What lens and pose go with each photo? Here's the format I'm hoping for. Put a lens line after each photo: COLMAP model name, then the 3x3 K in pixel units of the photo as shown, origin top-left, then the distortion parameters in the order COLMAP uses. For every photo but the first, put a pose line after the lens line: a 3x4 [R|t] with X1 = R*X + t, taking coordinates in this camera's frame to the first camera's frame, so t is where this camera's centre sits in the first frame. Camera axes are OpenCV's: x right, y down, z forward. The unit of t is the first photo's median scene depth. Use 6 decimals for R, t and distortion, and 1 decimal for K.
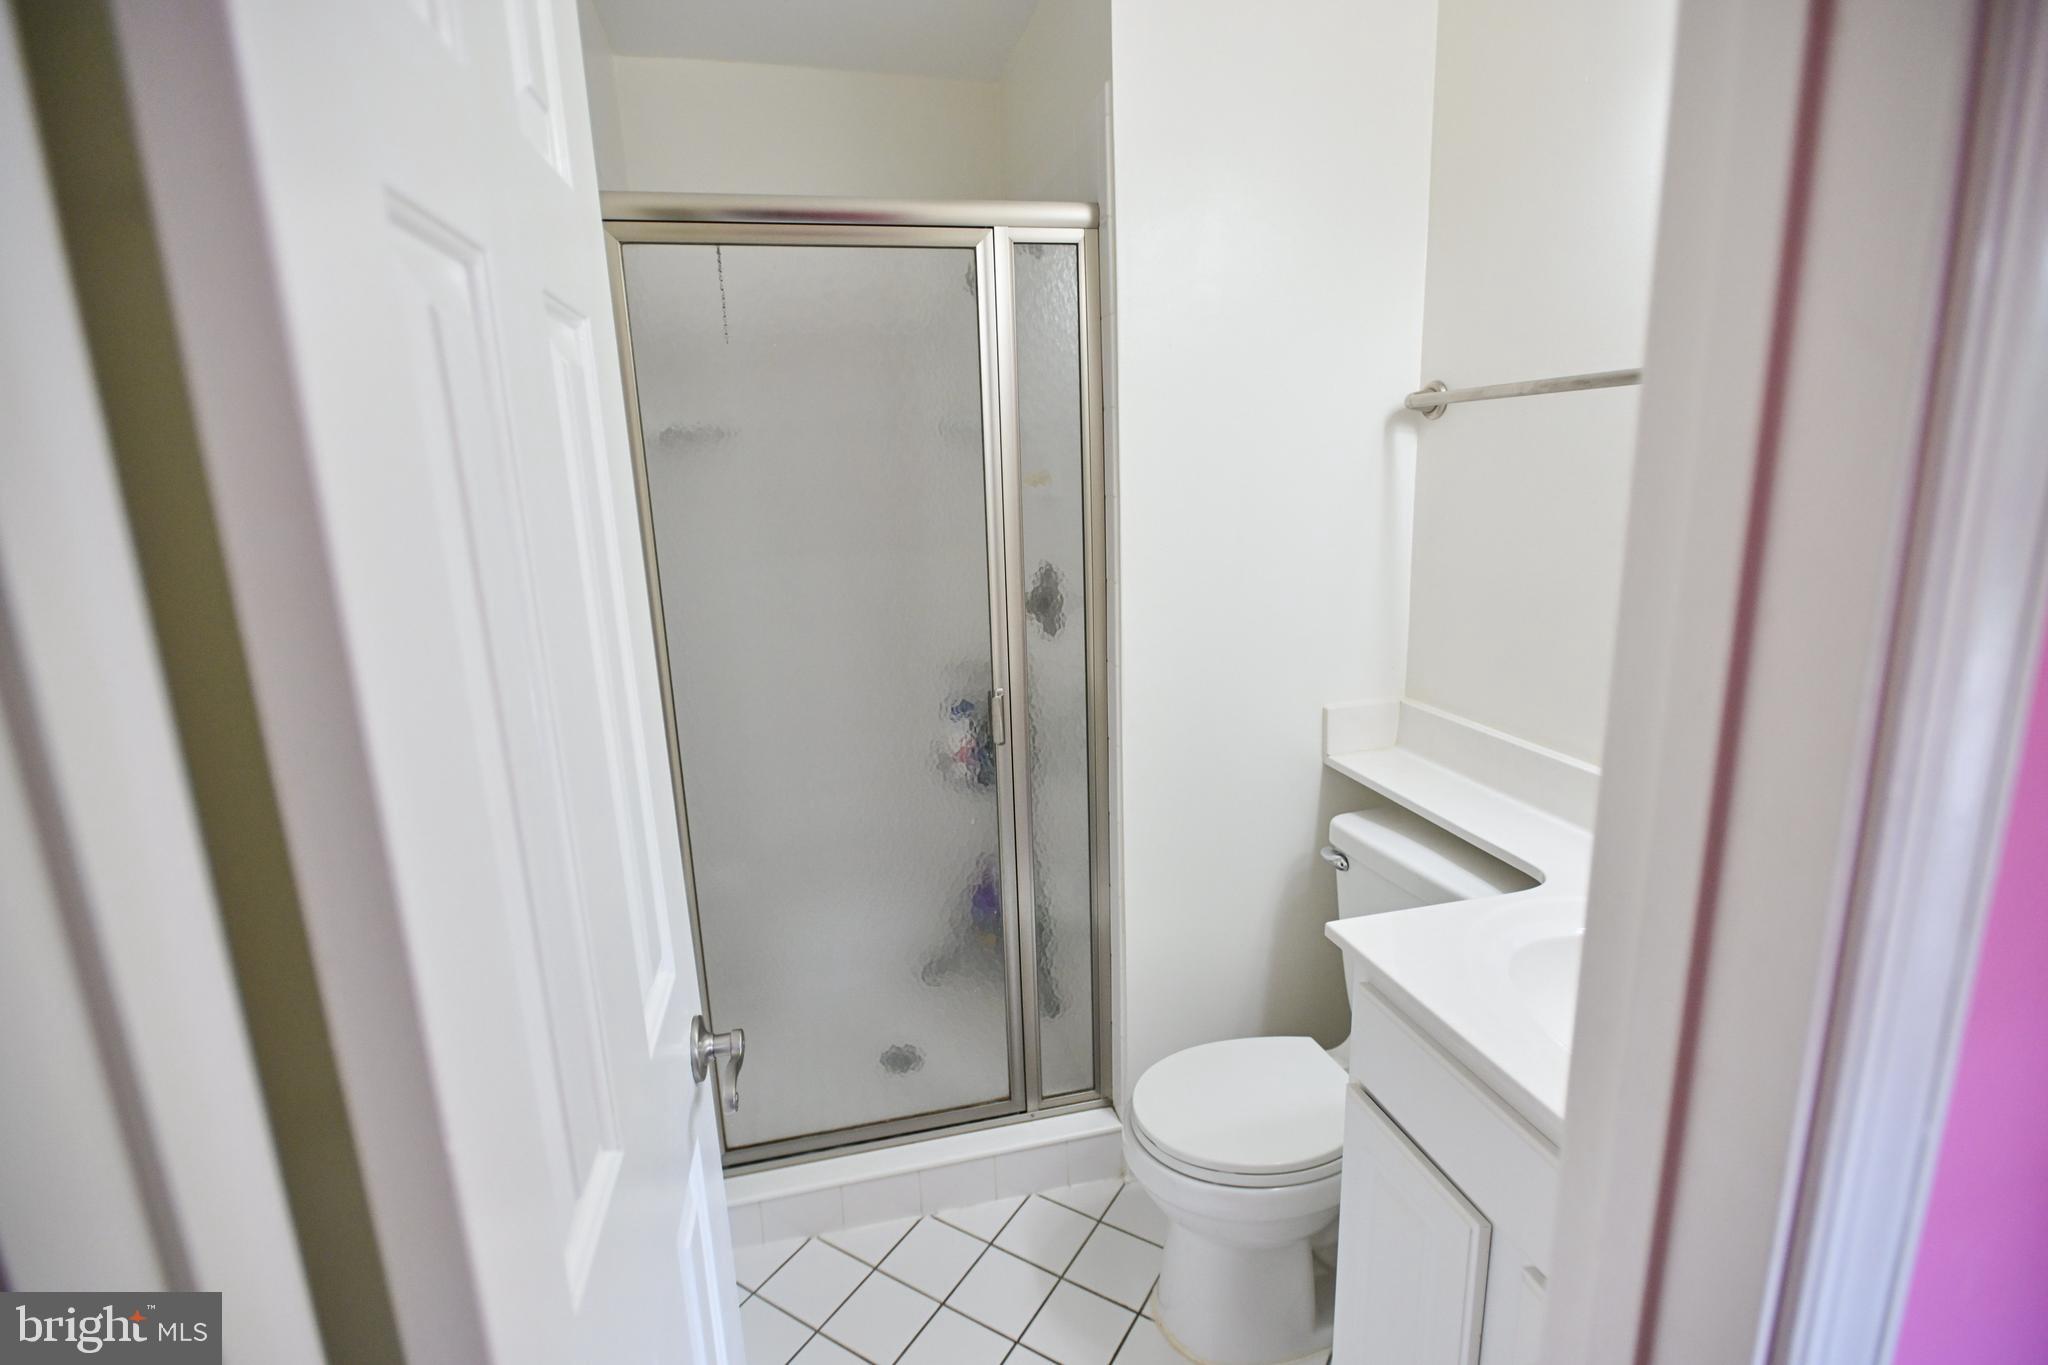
lens RADIAL K [[963.9, 0, 1028.1], [0, 963.9, 686.7], [0, 0, 1]] dist [-0.002742, -0.003101]
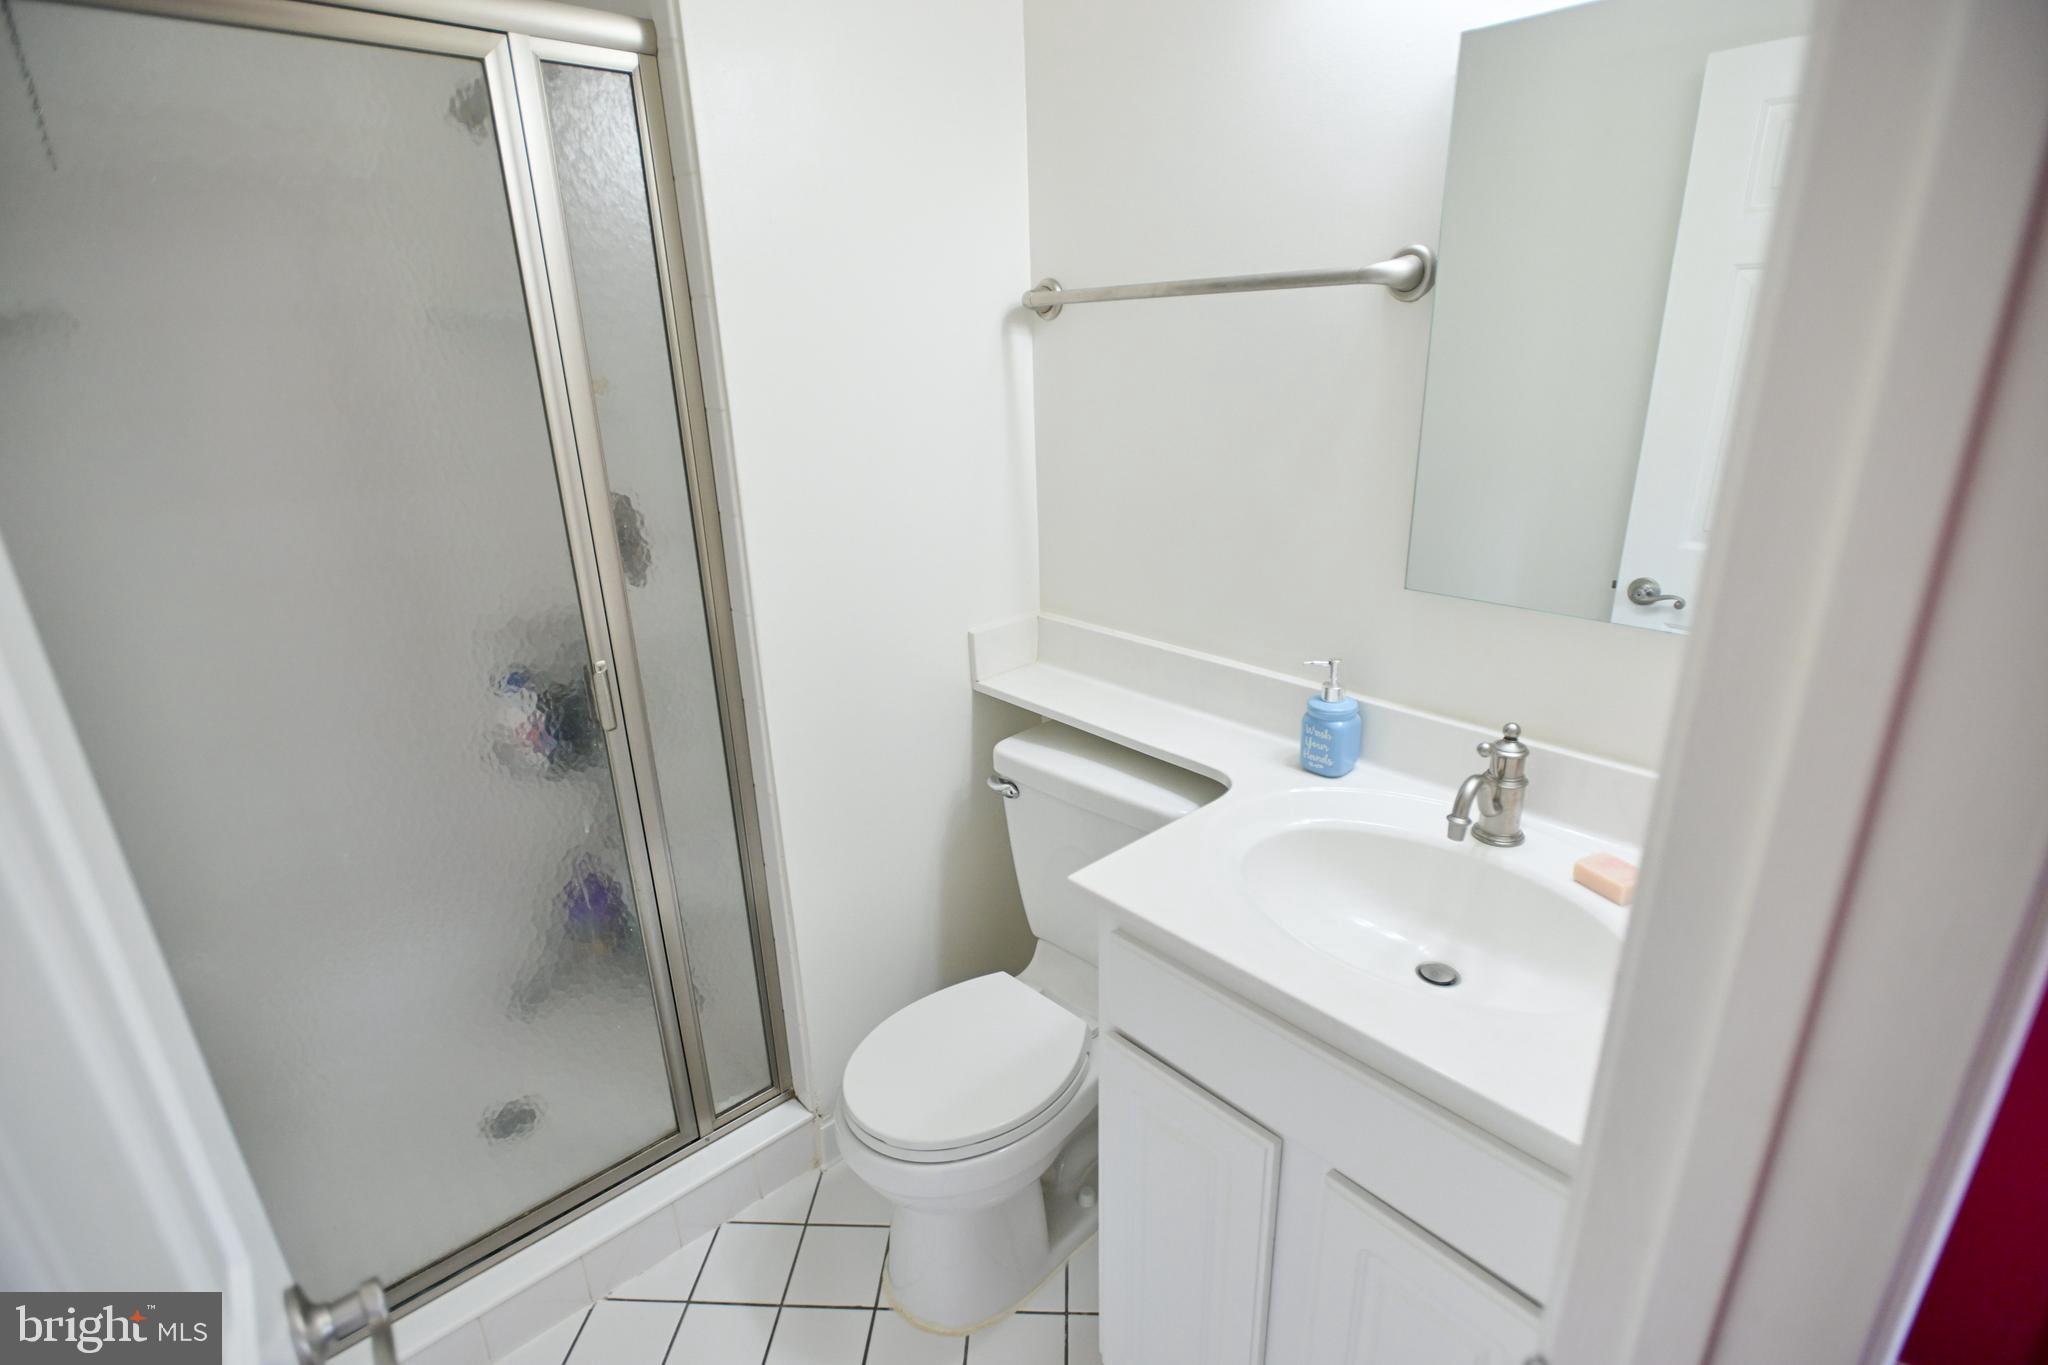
lens RADIAL K [[963.9, 0, 1020.7], [0, 963.9, 679.4], [0, 0, 1]] dist [-0.002742, -0.003101]
pose [[0.880165, -0.148062, 0.450985, -0.084924], [0.101715, 0.986868, 0.125485, -0.047681], [-0.463642, -0.064576, 0.883666, 0.144350]]
